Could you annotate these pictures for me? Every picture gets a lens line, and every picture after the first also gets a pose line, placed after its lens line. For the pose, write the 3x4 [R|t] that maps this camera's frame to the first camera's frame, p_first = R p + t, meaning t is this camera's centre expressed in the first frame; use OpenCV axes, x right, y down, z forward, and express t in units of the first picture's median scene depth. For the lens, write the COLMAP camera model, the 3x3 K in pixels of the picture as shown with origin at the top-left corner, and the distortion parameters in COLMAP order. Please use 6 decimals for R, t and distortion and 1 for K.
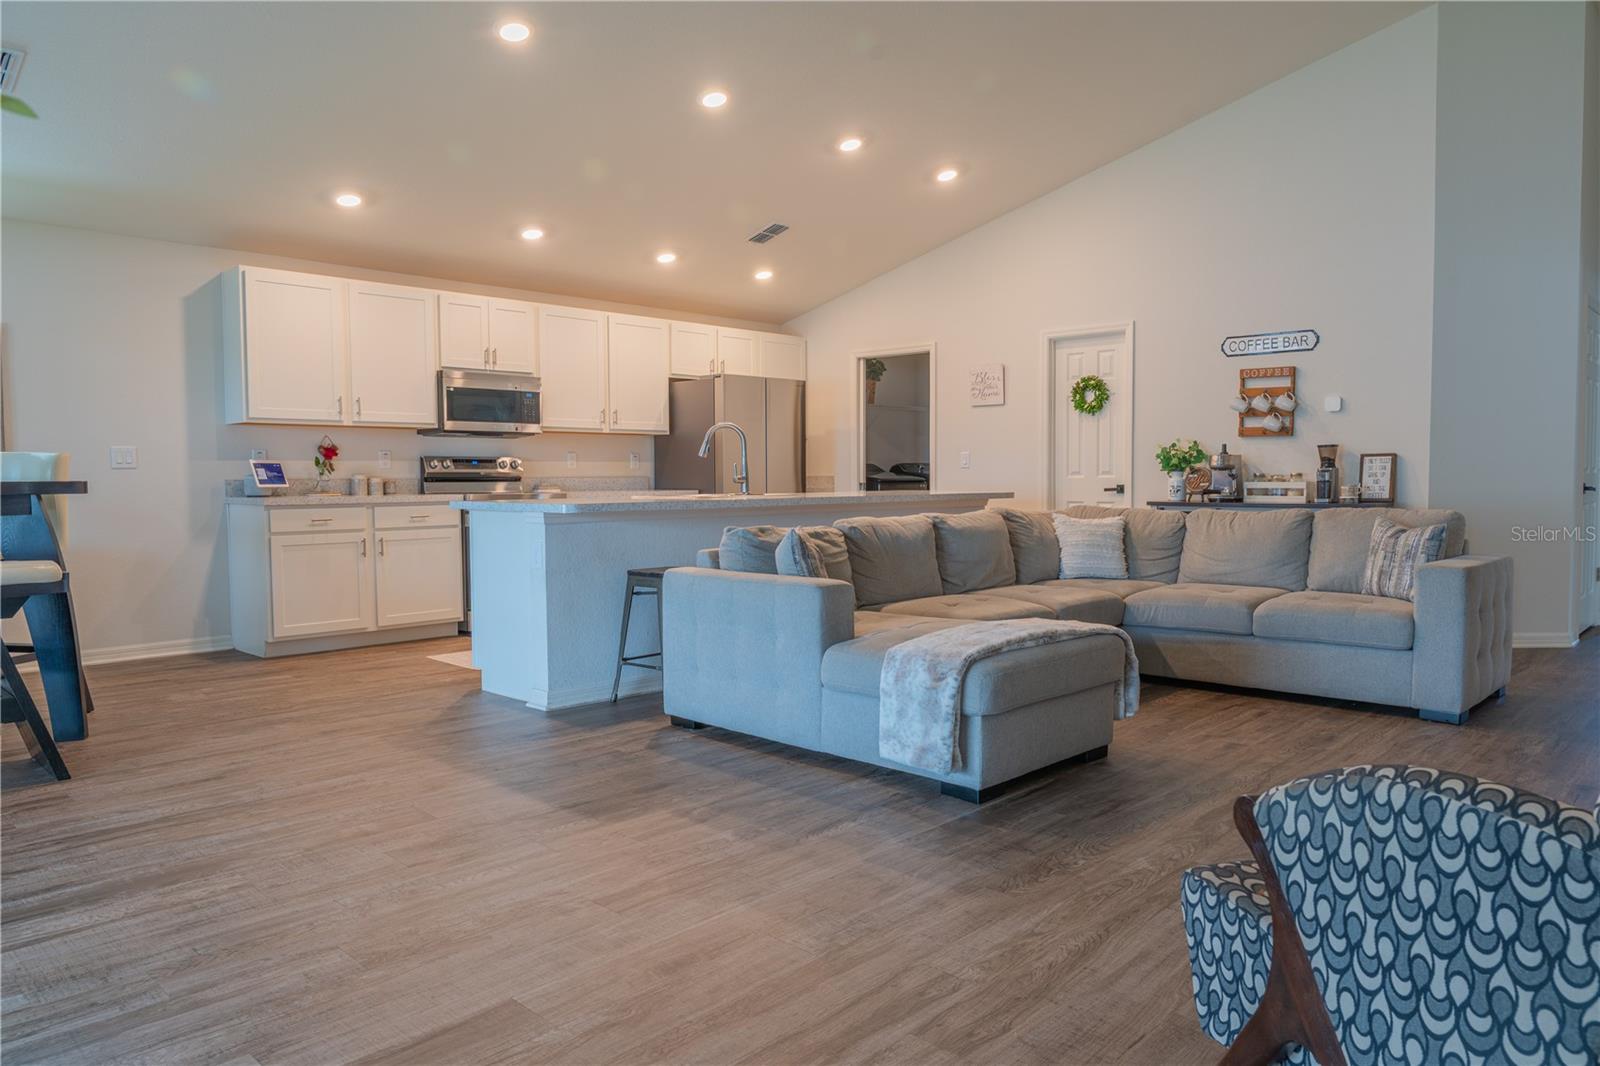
lens RADIAL K [[1064.7, 0, 803.3], [0, 1064.7, 532.1], [0, 0, 1]] dist [-0.009099, -0.010037]
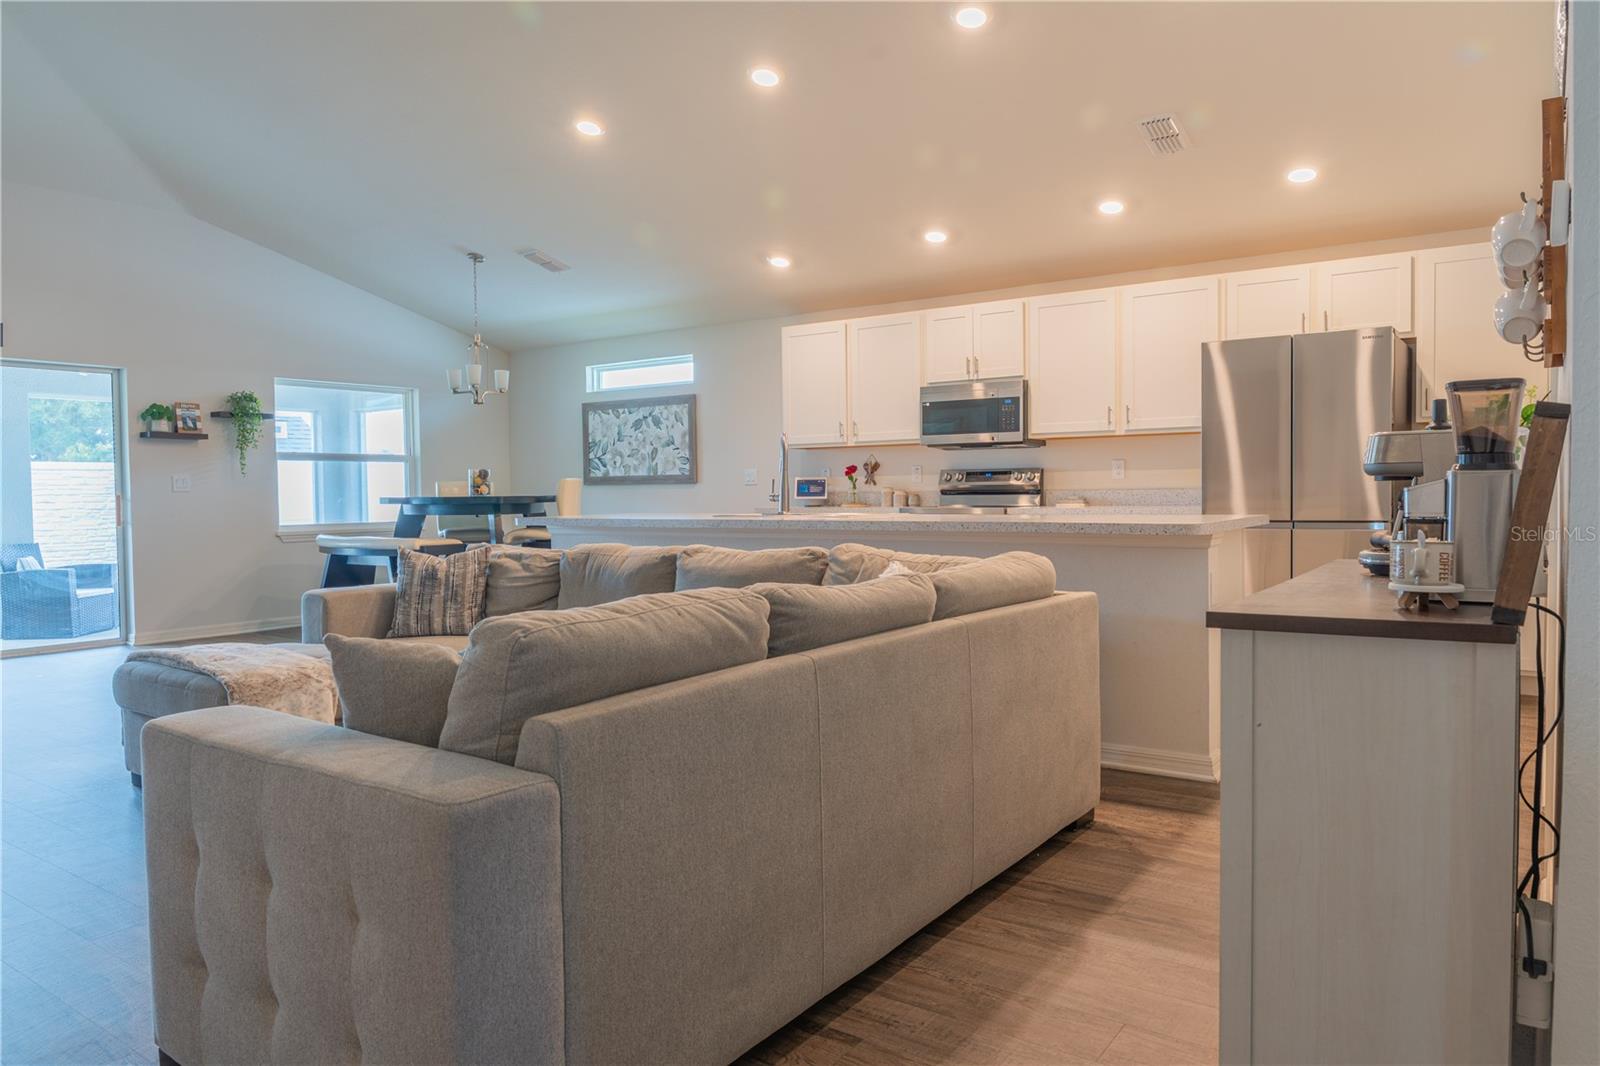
lens RADIAL K [[1080.6, 0, 803.5], [0, 1080.6, 533.7], [0, 0, 1]] dist [-0.013875, -0.003659]
pose [[0.147541, 0.041487, -0.988185, 0.729467], [-0.042390, 0.998467, 0.035590, -0.044866], [0.988147, 0.036638, 0.149074, 0.778082]]
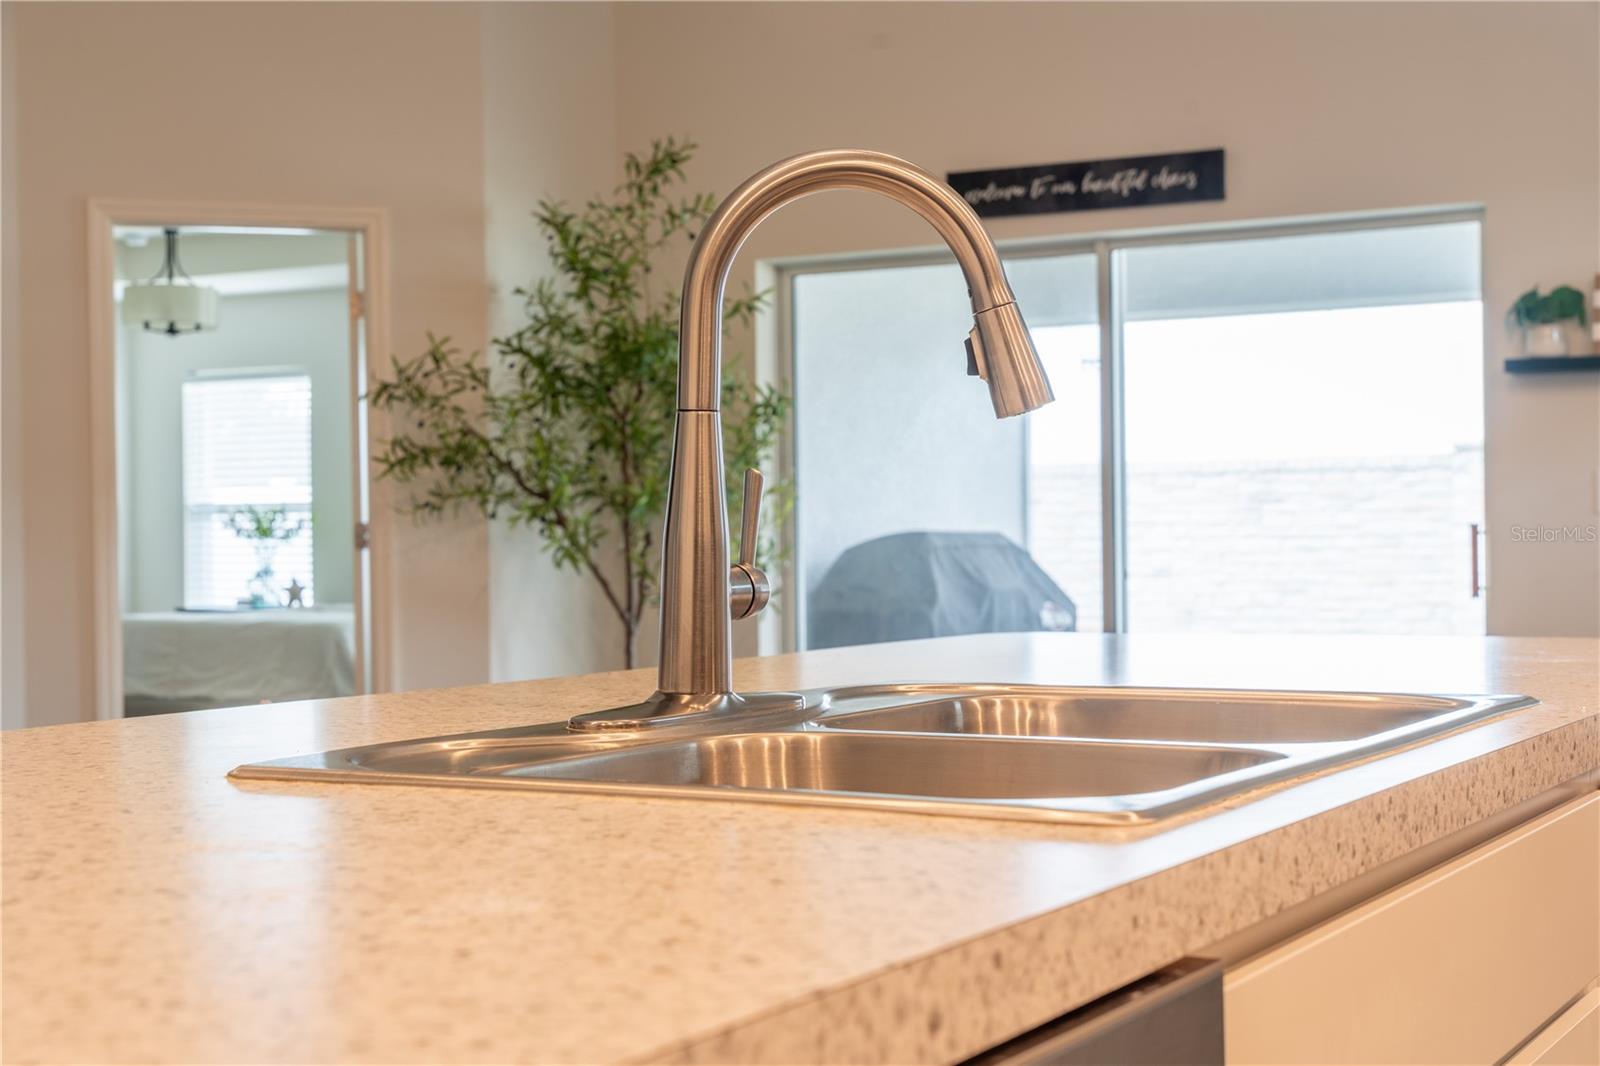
lens RADIAL K [[2320.4, 0, 800.0], [0, 2320.4, 533.0], [0, 0, 1]] dist [0.060331, 0.037059]
pose [[-0.970674, 0.016246, -0.239852, 0.002819], [0.003877, 0.998642, 0.051952, -0.062782], [0.240370, 0.049498, -0.969418, 1.123954]]
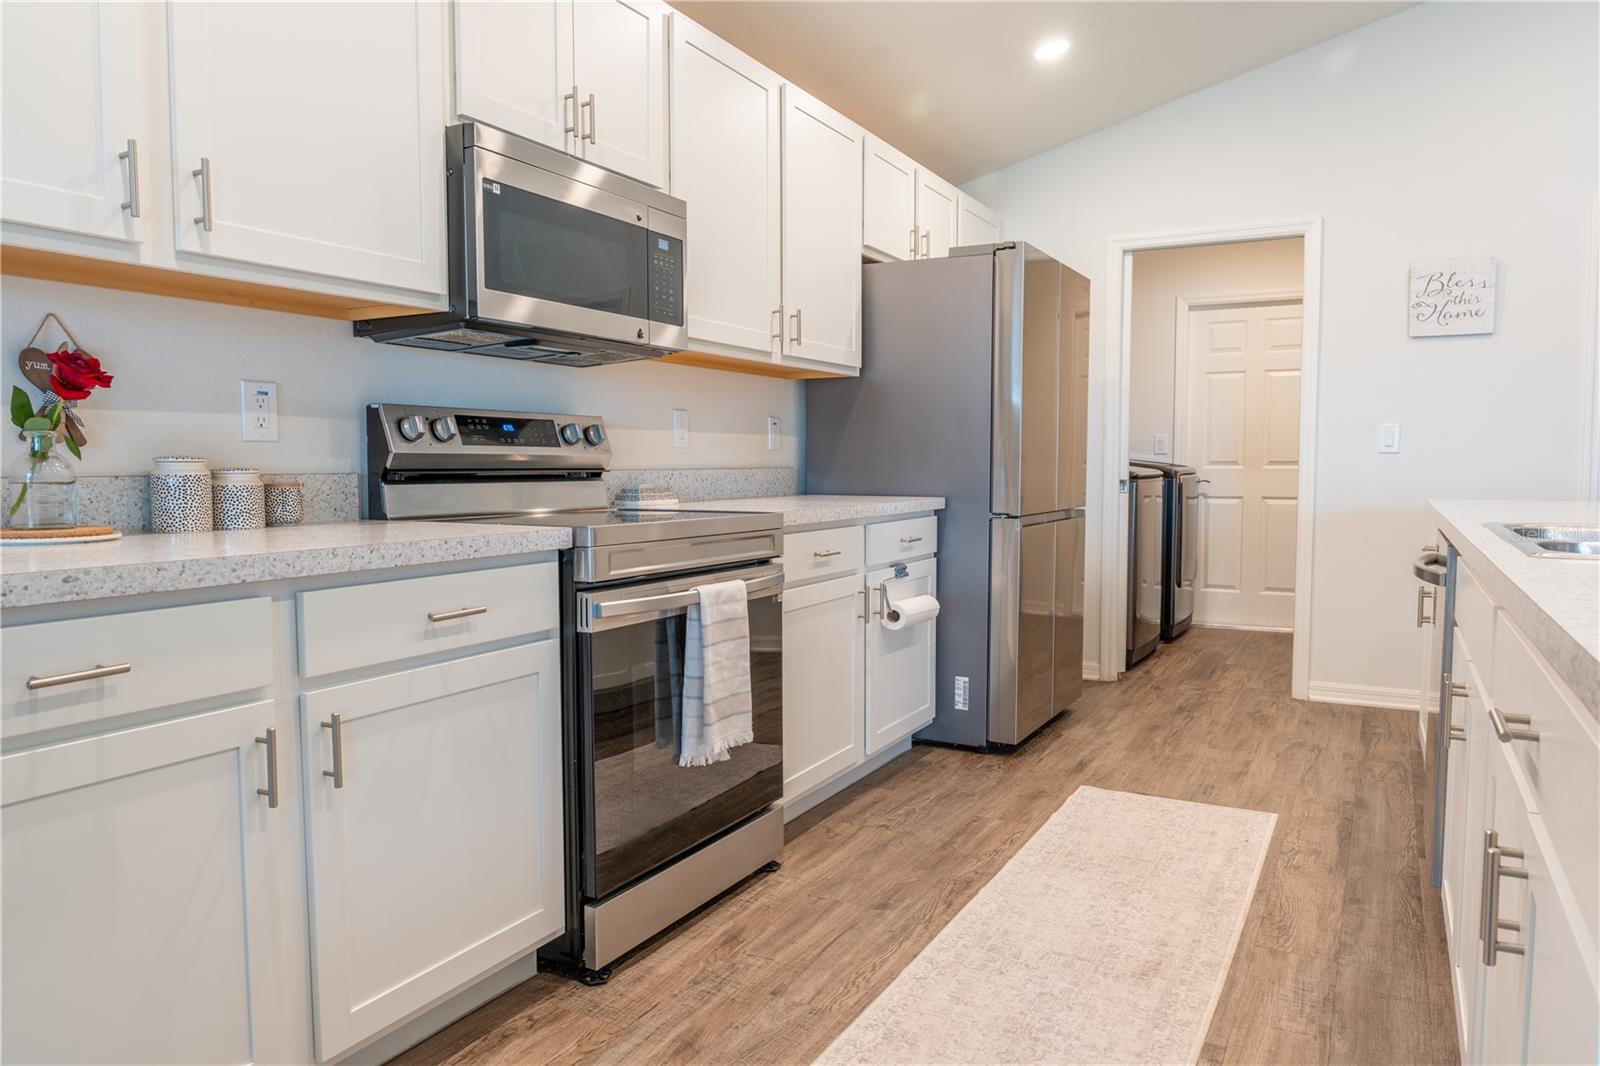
lens RADIAL K [[1064.7, 0, 803.3], [0, 1064.7, 532.1], [0, 0, 1]] dist [-0.009099, -0.010037]
pose [[0.965916, -0.012347, 0.258559, -0.345348], [0.009397, 0.999876, 0.012642, -0.038322], [-0.258683, -0.009782, 0.965913, 0.713201]]
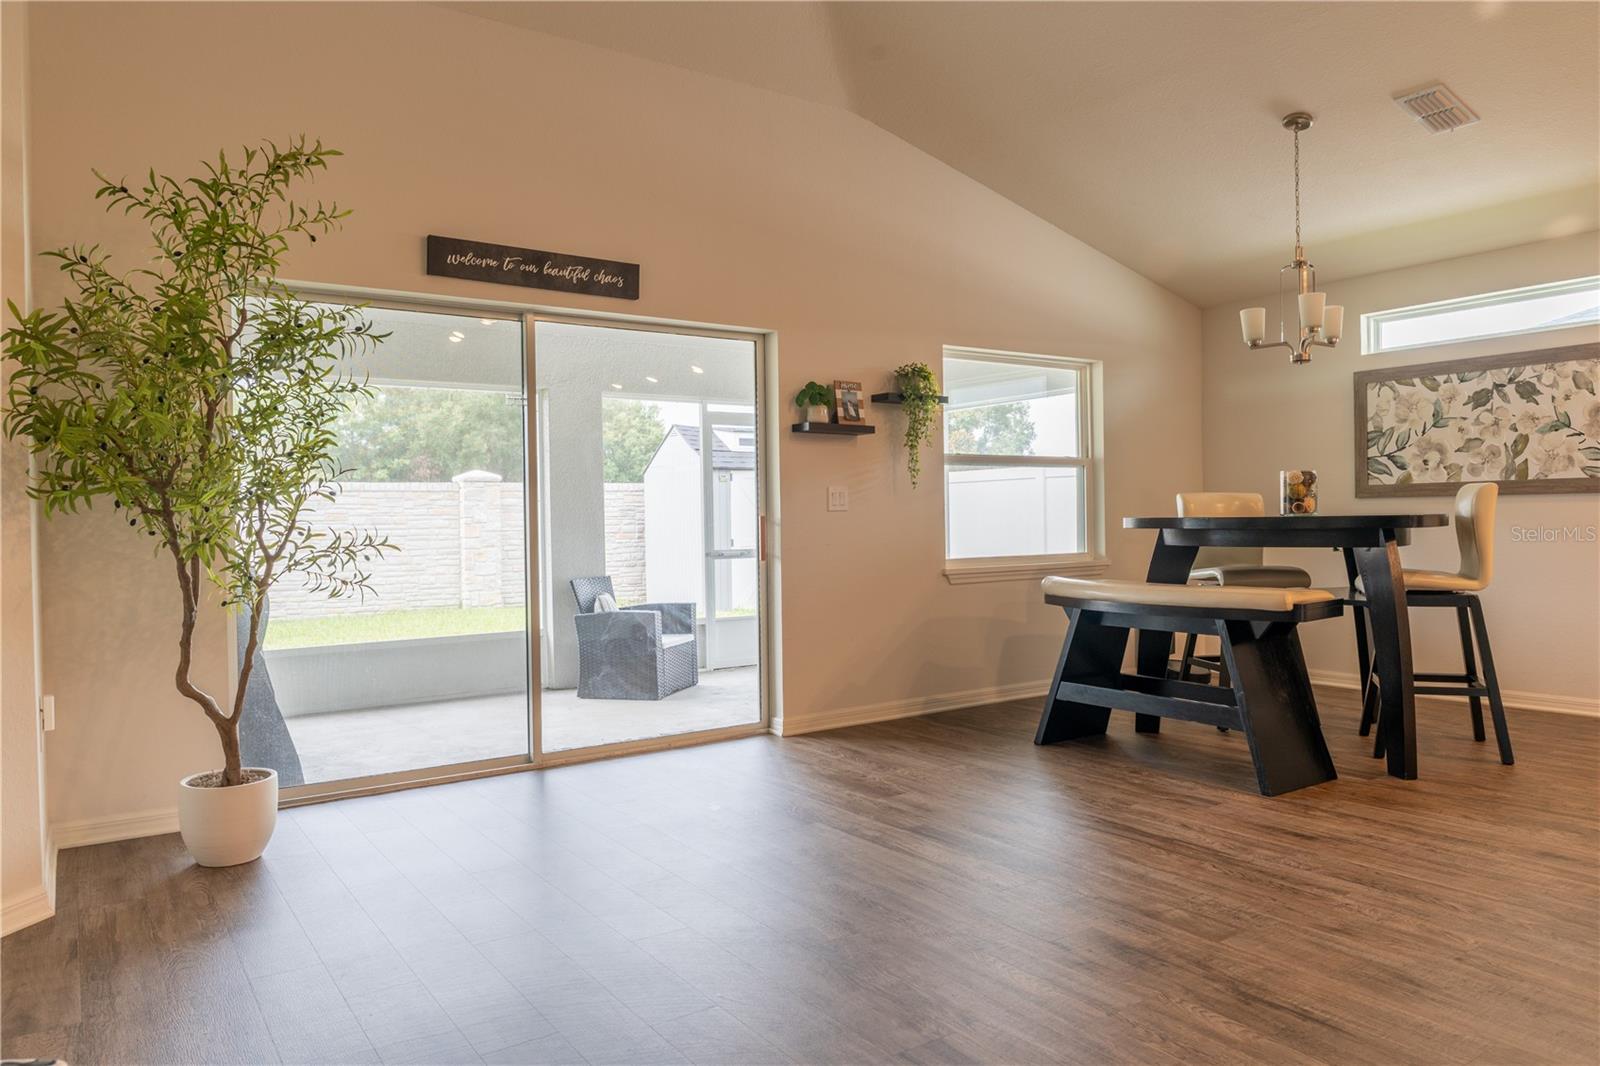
lens RADIAL K [[1064.7, 0, 803.3], [0, 1064.7, 532.1], [0, 0, 1]] dist [-0.009099, -0.010037]
pose [[-0.201959, 0.021499, -0.979158, 0.243516], [-0.034507, 0.998982, 0.029052, -0.026197], [0.978786, 0.039655, -0.201011, 0.409199]]
